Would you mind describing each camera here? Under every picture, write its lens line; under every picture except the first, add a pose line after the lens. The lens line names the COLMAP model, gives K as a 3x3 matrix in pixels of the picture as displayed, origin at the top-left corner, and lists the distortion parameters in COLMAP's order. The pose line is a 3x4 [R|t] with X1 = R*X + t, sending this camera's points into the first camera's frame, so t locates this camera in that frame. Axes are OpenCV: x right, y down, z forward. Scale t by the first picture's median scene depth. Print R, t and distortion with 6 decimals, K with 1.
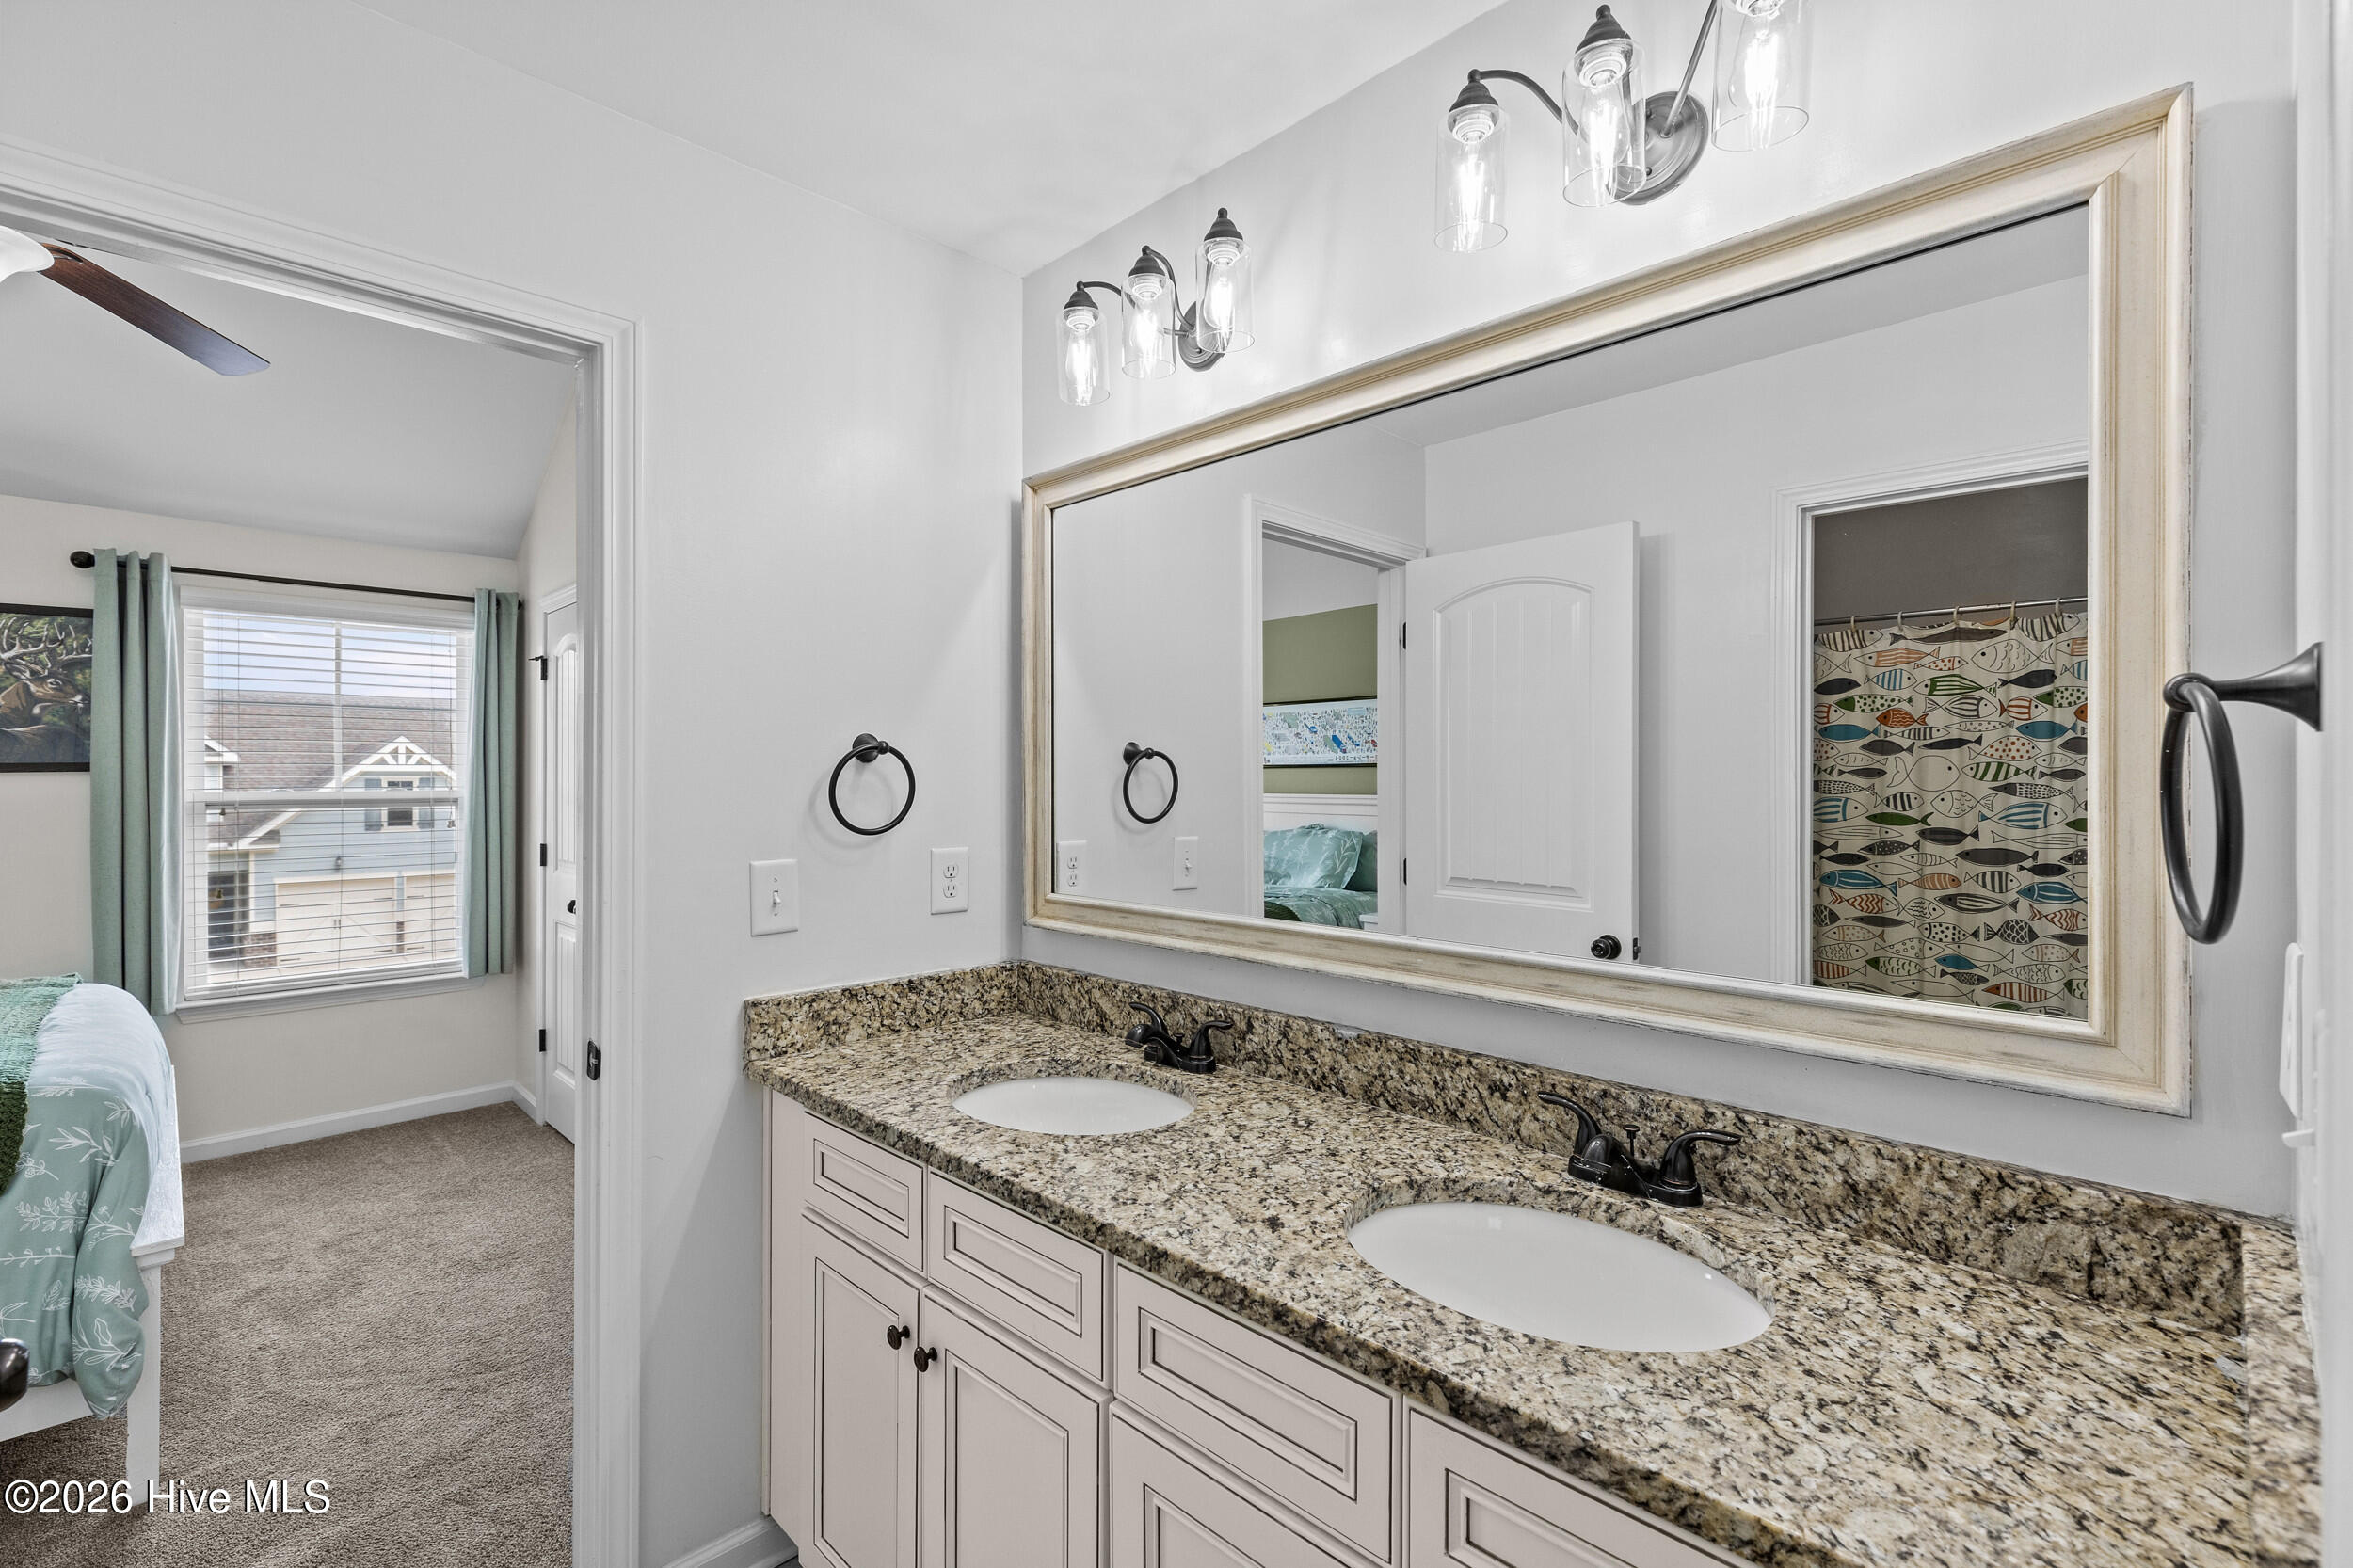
lens RADIAL K [[1074.6, 0, 1173.3], [0, 1074.6, 774.3], [0, 0, 1]] dist [-0.002965, -0.000240]
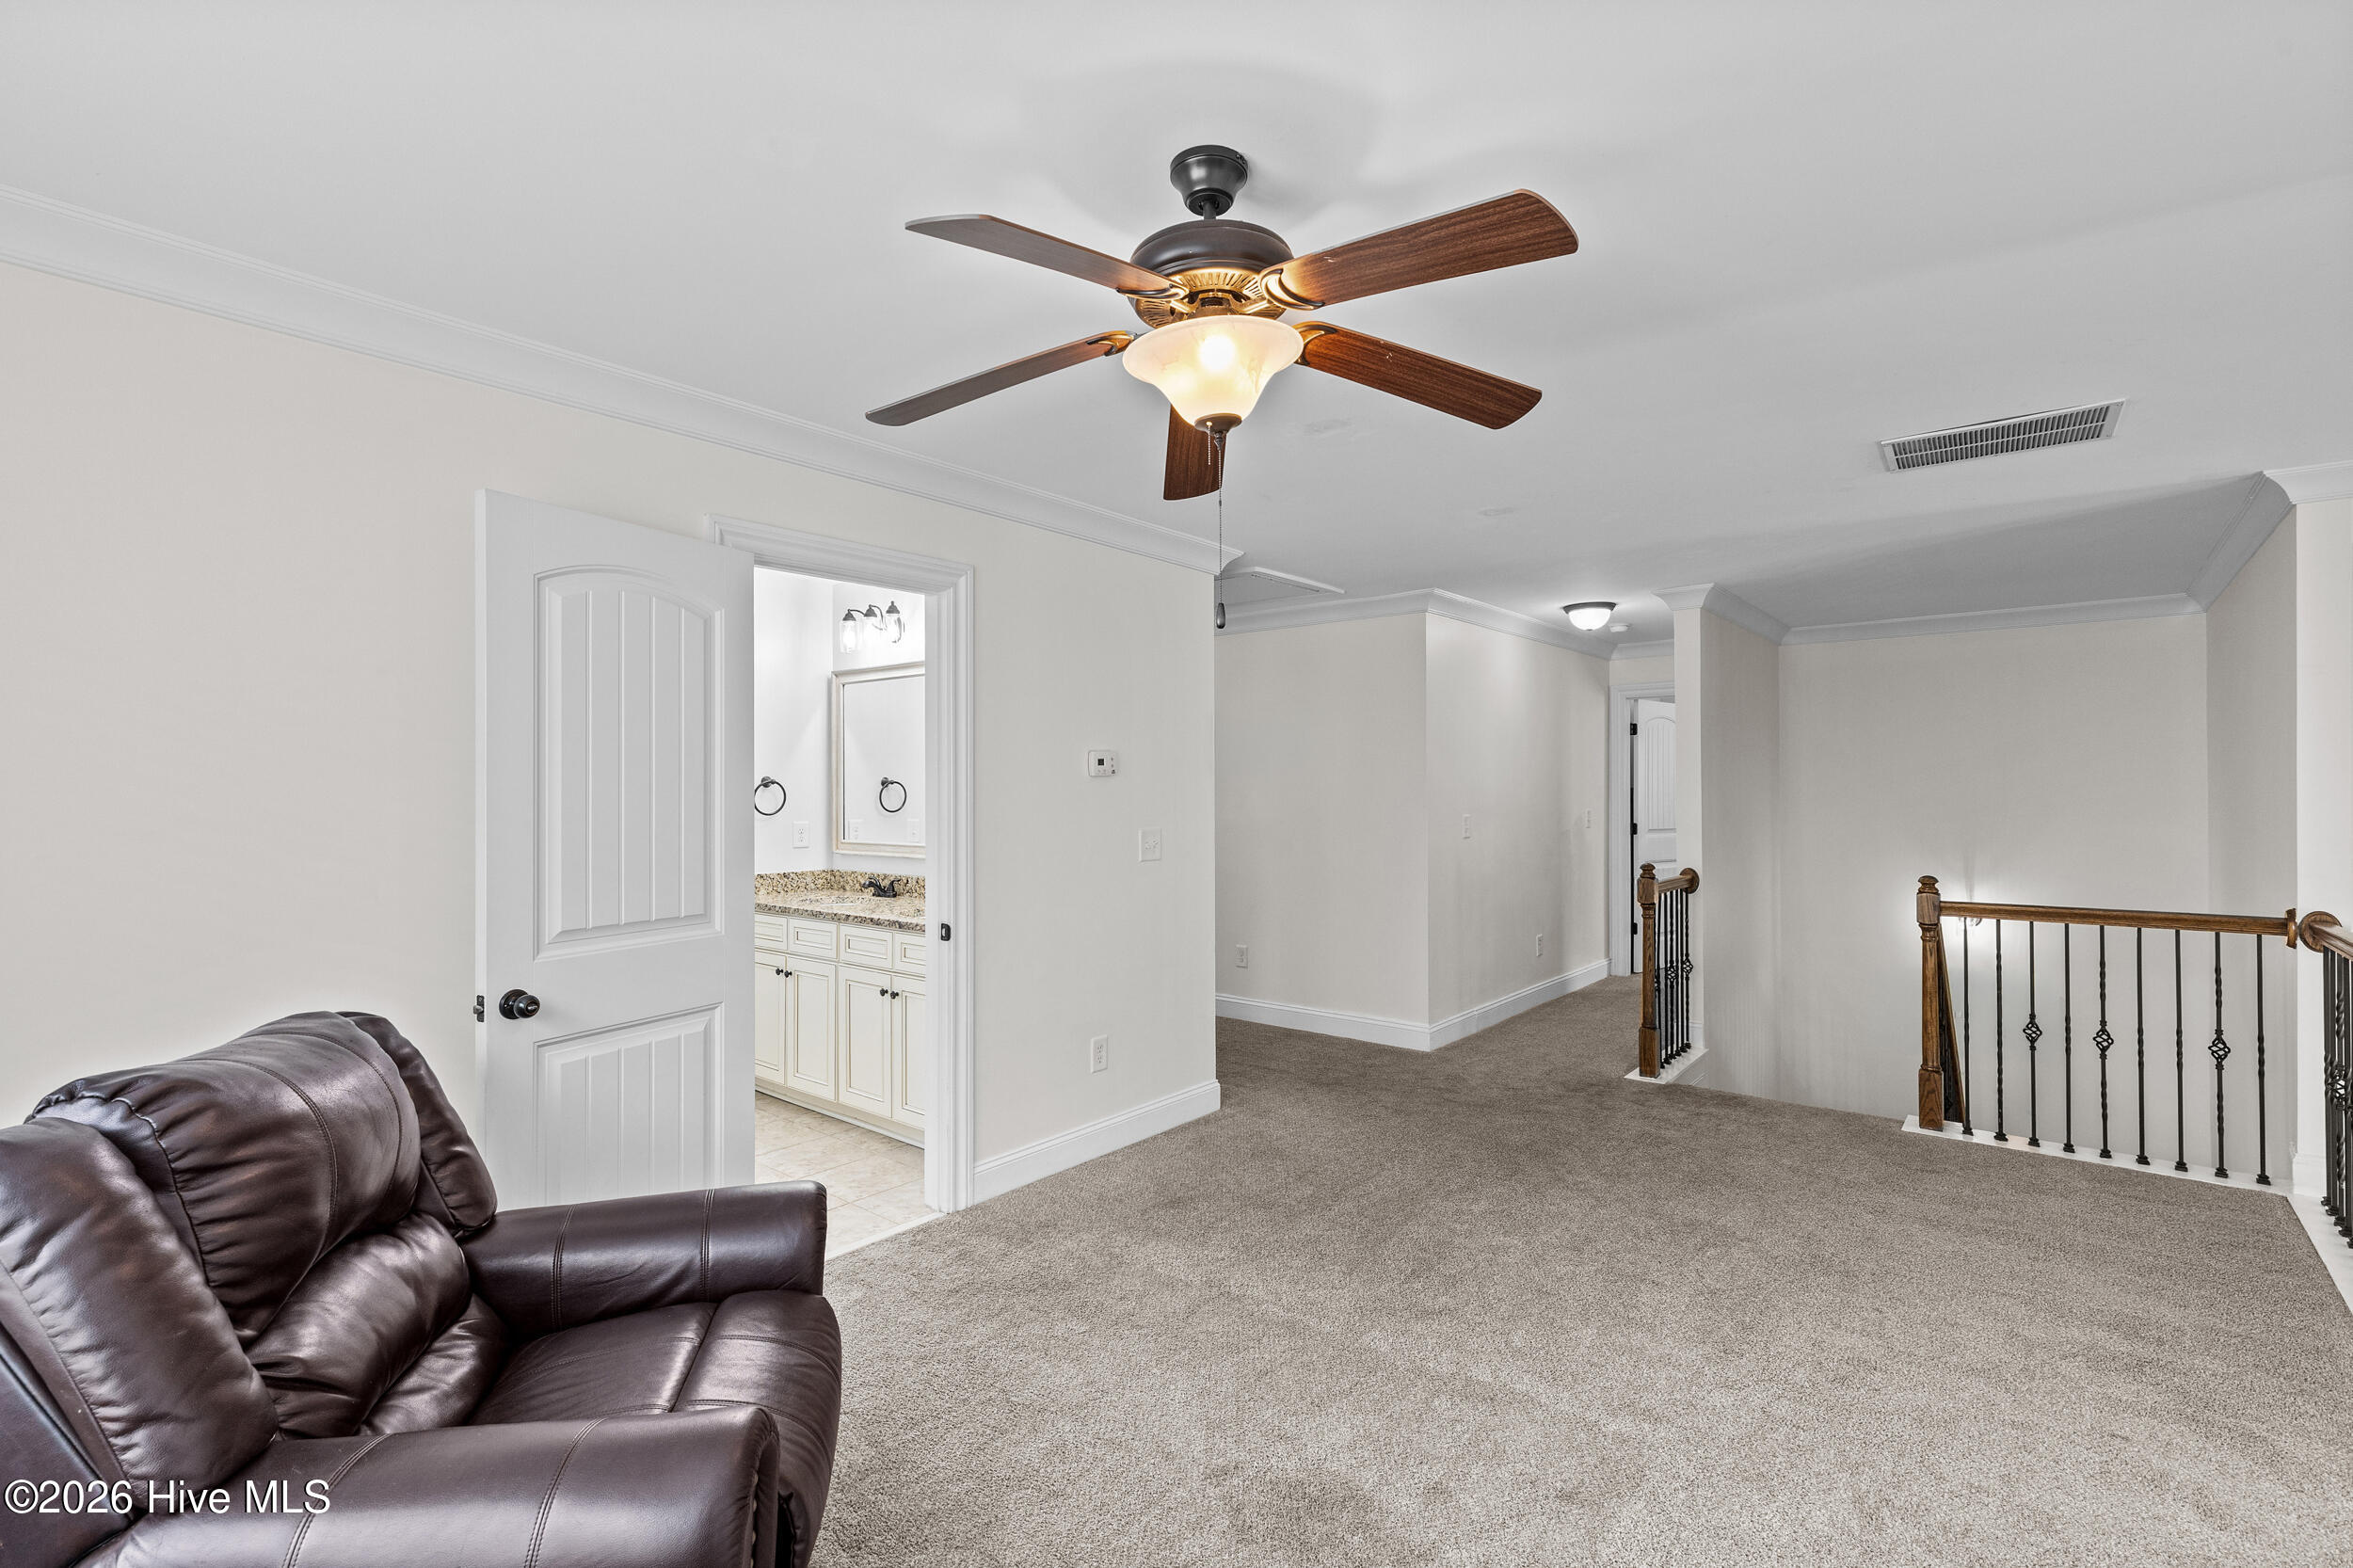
lens RADIAL K [[1074.6, 0, 1177.0], [0, 1074.6, 779.1], [0, 0, 1]] dist [-0.002965, -0.000240]
pose [[0.994732, -0.001785, 0.102493, 0.419606], [0.002295, 0.999986, -0.004853, -0.016157], [-0.102483, 0.005063, 0.994722, -1.626719]]
